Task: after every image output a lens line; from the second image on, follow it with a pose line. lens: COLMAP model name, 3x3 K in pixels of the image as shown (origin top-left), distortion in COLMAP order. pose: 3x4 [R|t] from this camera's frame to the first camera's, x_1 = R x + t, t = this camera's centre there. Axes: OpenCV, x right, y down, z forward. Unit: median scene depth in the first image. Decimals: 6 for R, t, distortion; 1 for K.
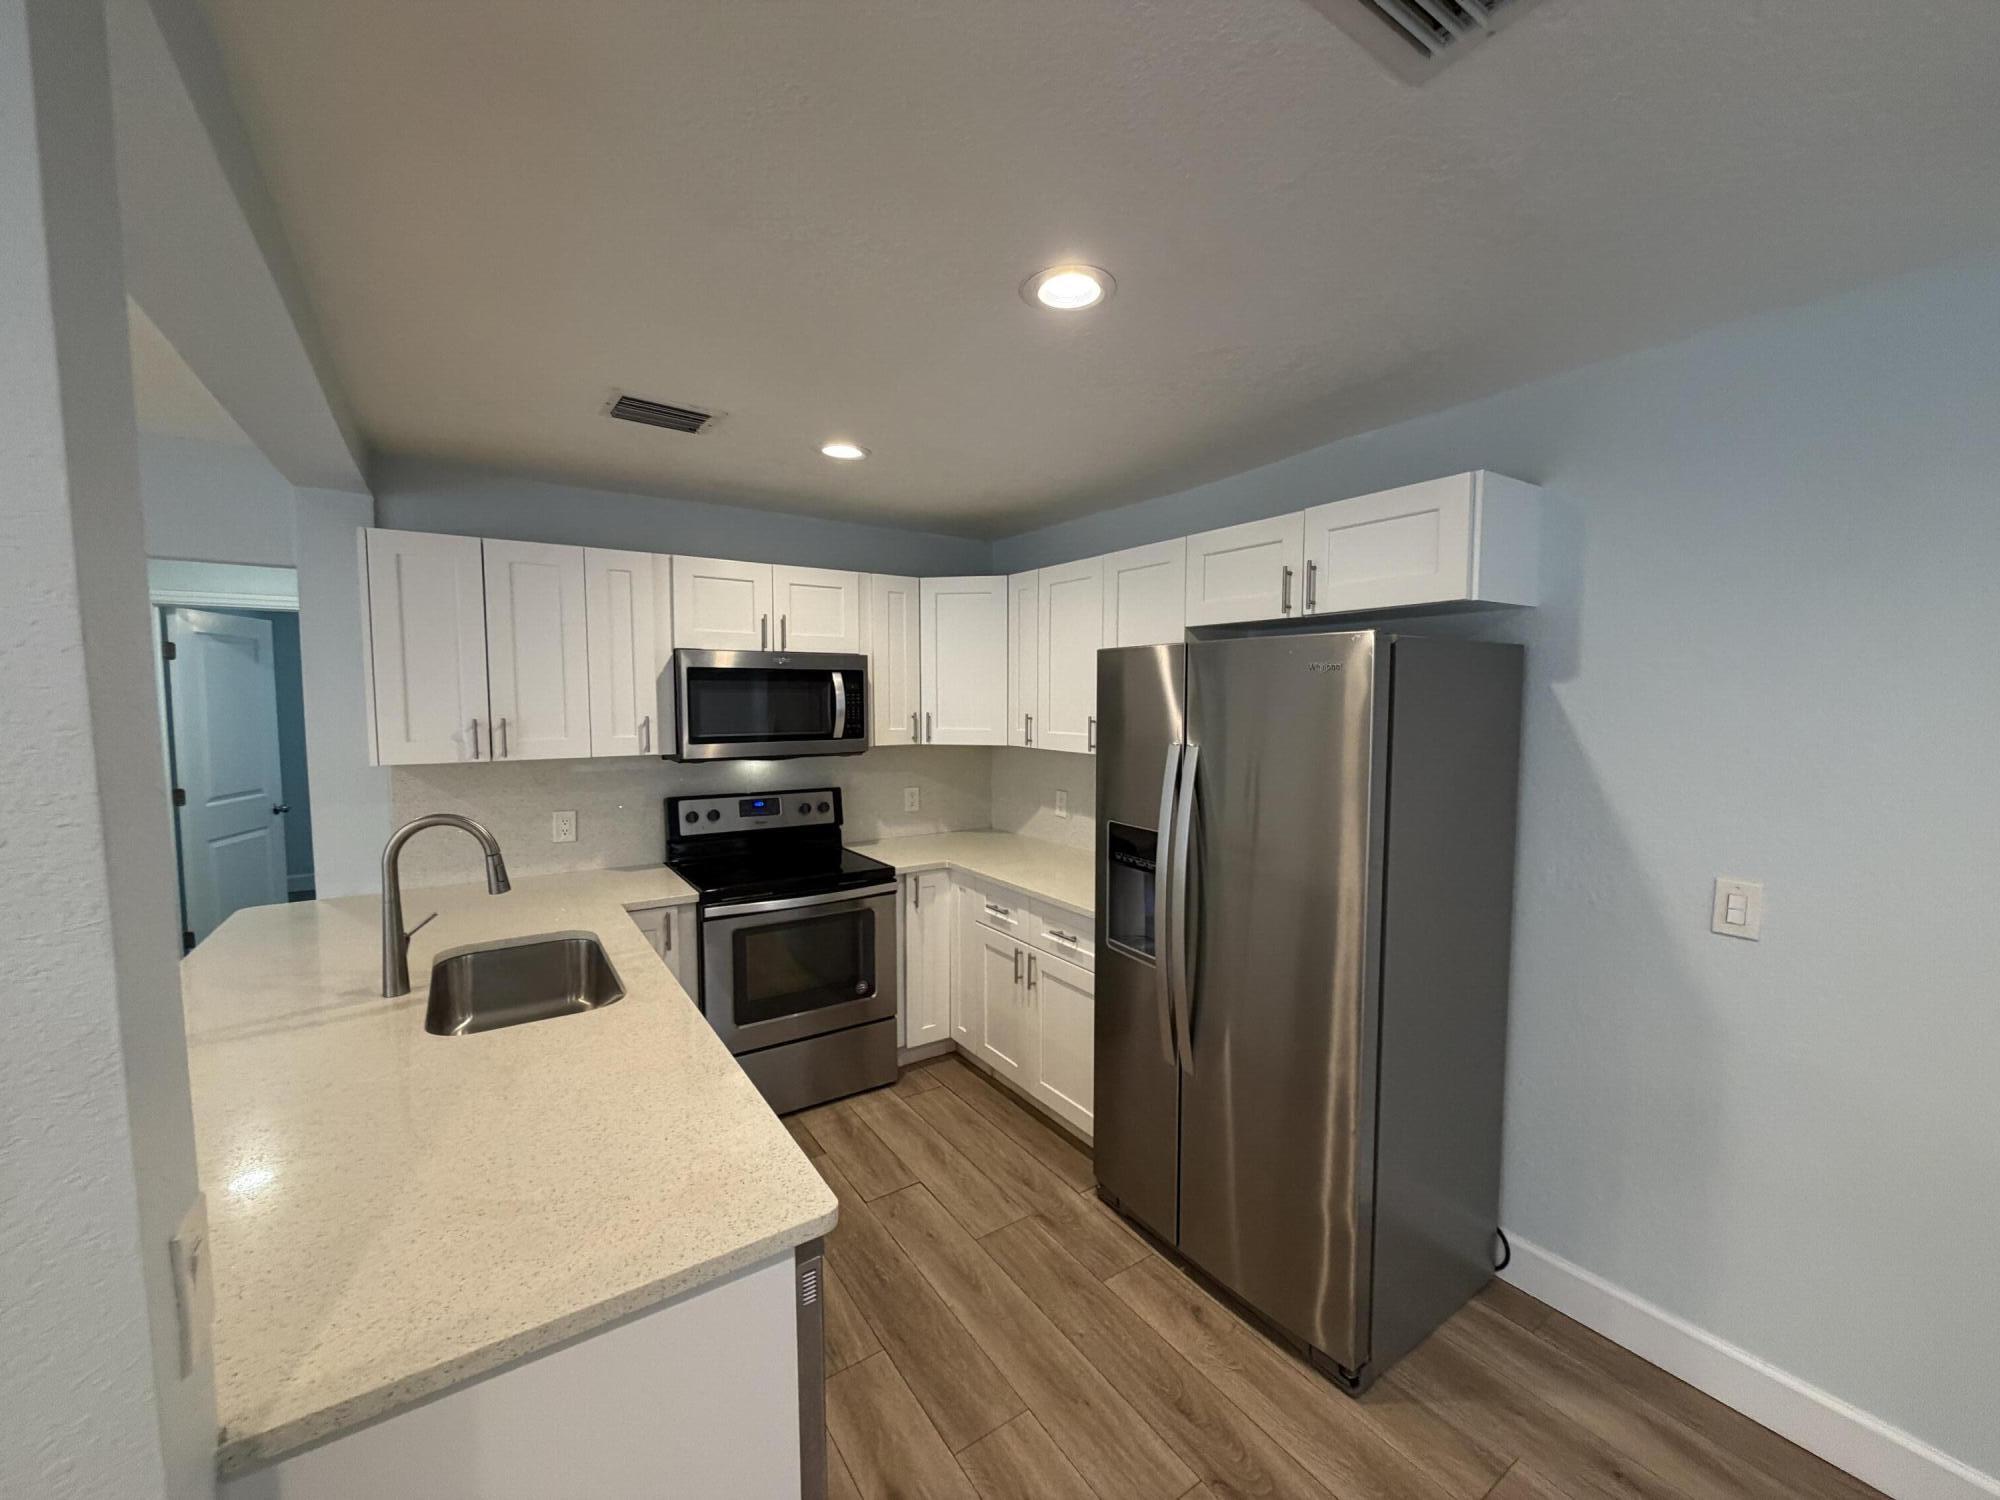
lens RADIAL K [[793.7, 0, 1001.0], [0, 793.7, 755.6], [0, 0, 1]] dist [-0.001092, -0.000642]
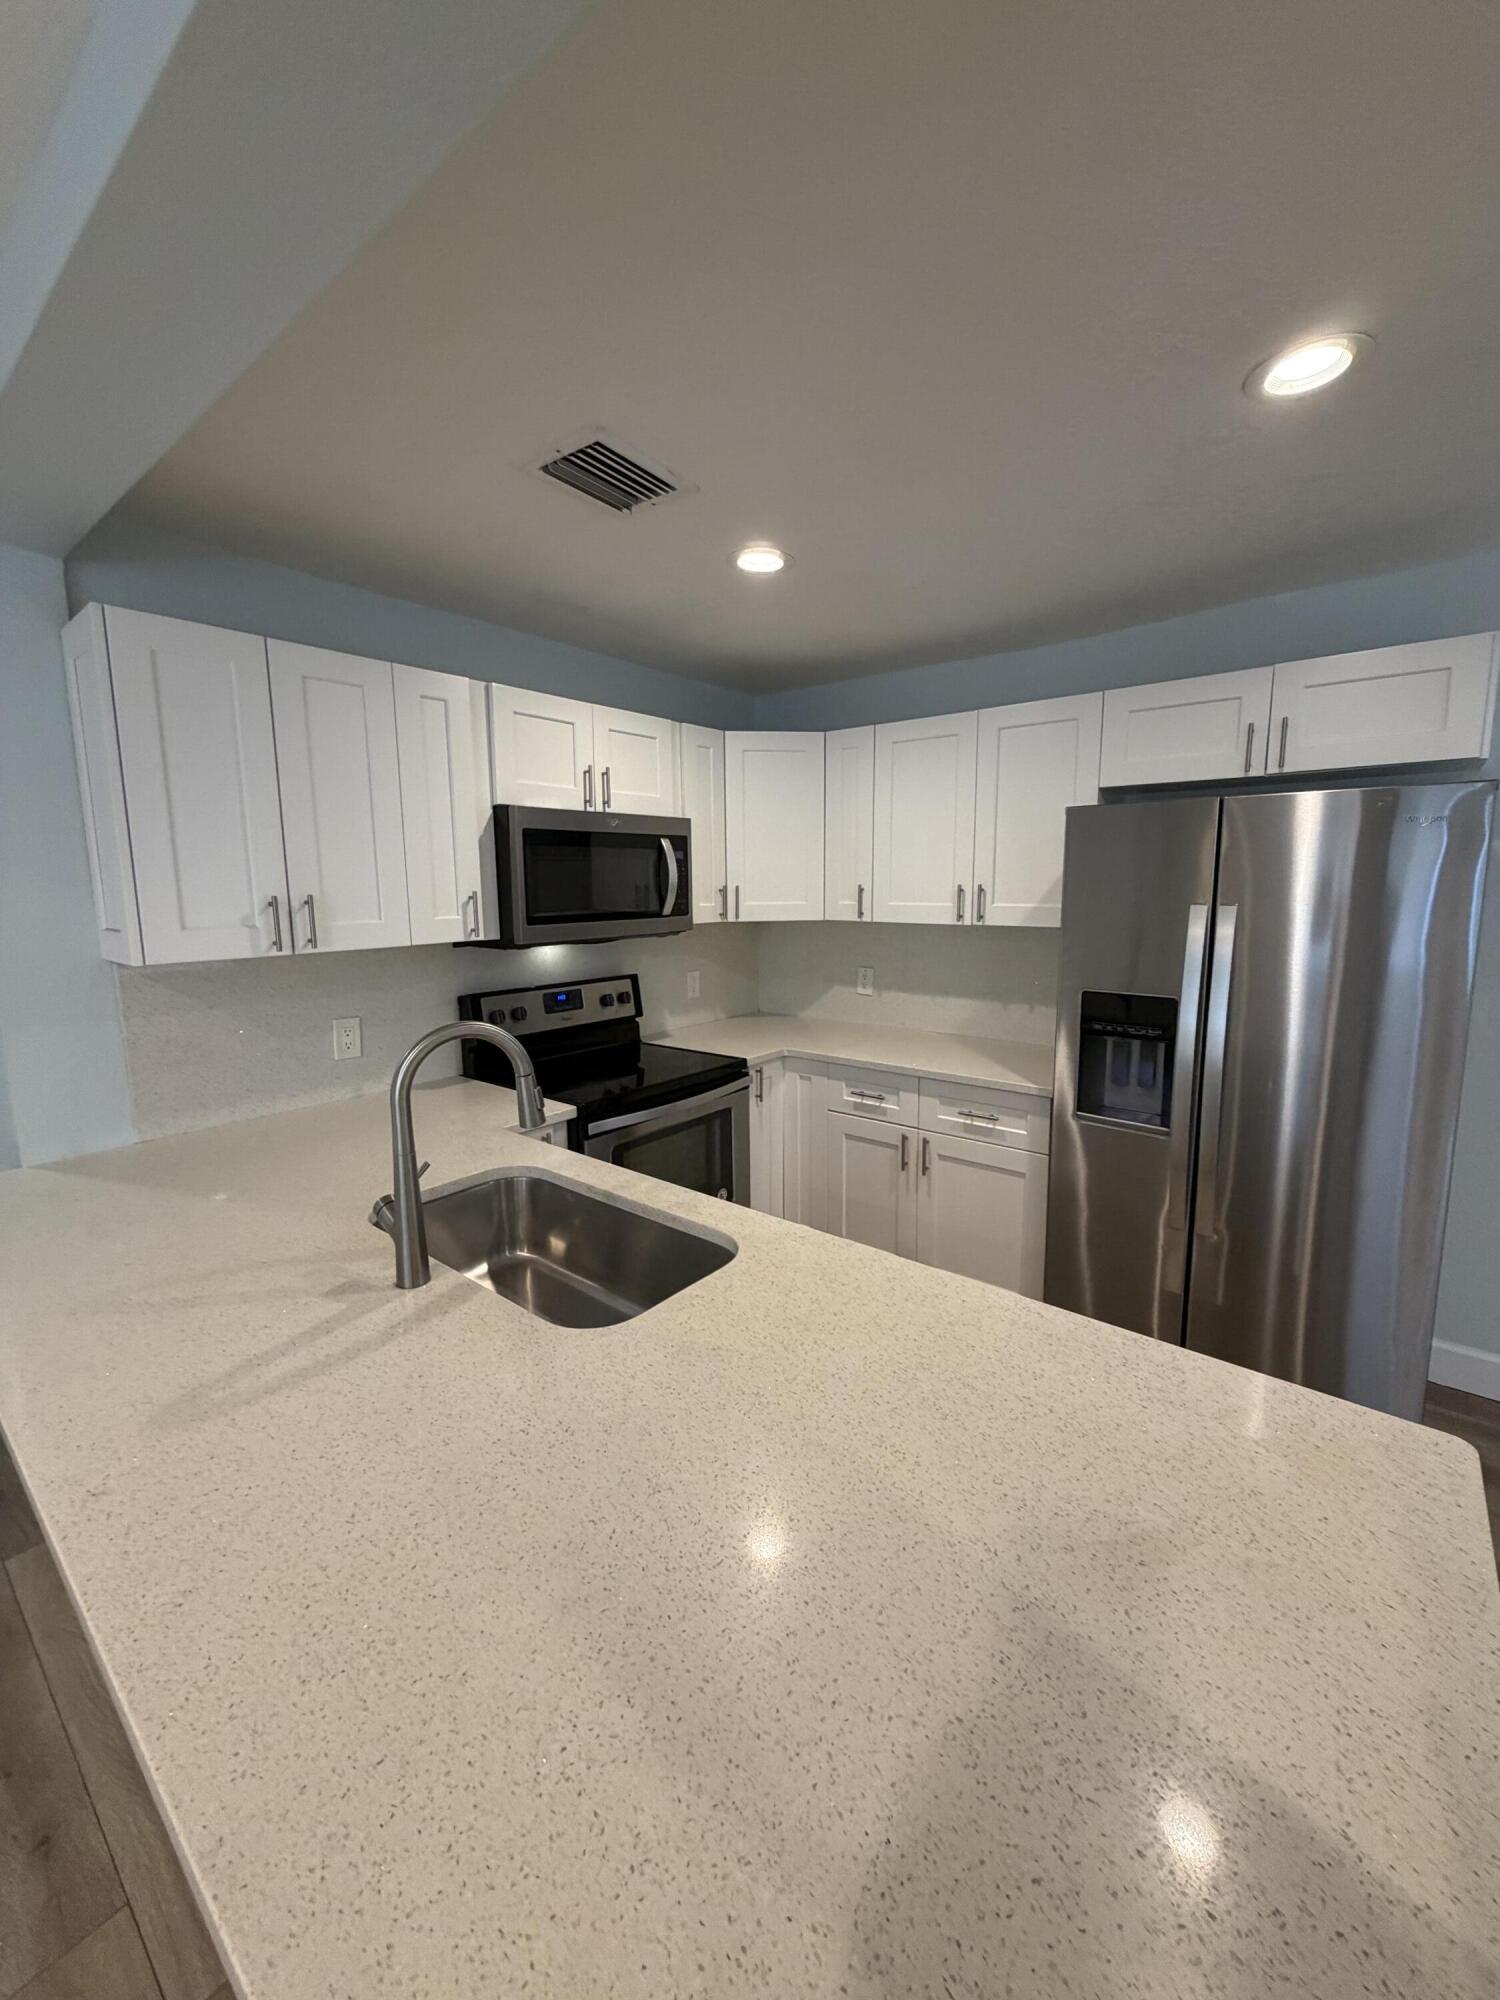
lens RADIAL K [[795.6, 0, 750.0], [0, 795.6, 1000.0], [0, 0, 1]] dist [-0.000714, 0.000033]
pose [[0.957300, -0.053497, 0.284103, -0.380330], [0.032290, 0.996366, 0.078814, 0.004115], [-0.287287, -0.066276, 0.955549, 0.149480]]
